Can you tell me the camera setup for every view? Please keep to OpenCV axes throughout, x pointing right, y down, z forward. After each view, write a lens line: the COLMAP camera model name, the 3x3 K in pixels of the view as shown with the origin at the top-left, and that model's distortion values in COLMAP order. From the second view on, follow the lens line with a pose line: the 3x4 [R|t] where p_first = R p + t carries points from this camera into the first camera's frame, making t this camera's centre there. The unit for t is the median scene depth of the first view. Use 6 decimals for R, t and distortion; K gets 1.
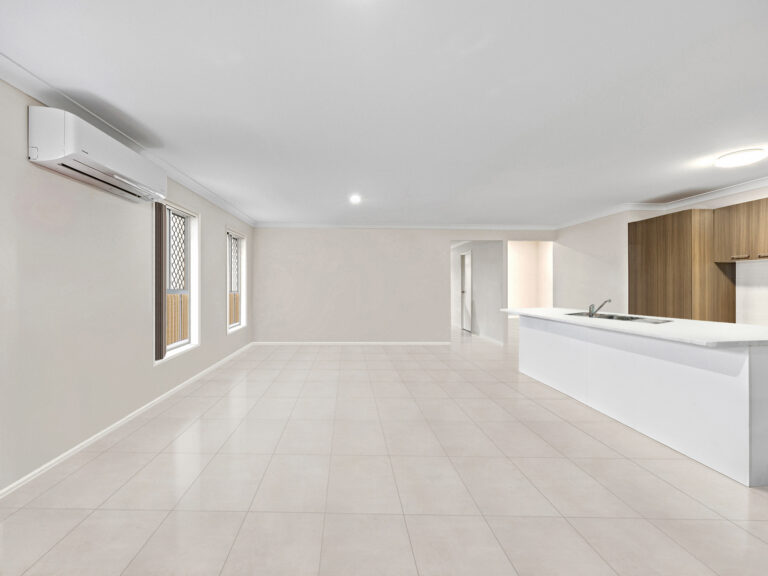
lens RADIAL K [[353.0, 0, 384.0], [0, 353.0, 288.0], [0, 0, 1]] dist [-0.001800, -0.000309]
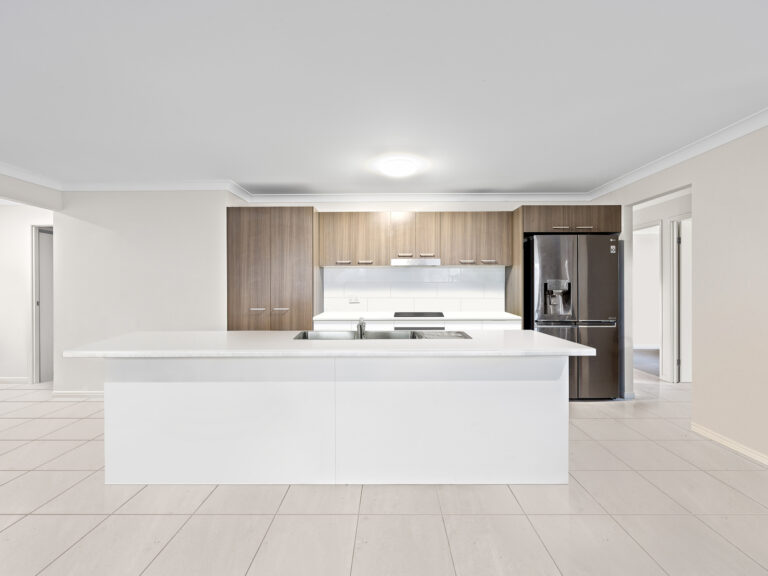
lens RADIAL K [[353.0, 0, 384.0], [0, 353.0, 288.0], [0, 0, 1]] dist [-0.001800, -0.000309]
pose [[0.103474, -0.001700, 0.994631, -0.028026], [0.010752, 0.999942, 0.000590, -0.009493], [-0.994574, 0.010634, 0.103486, 0.687333]]
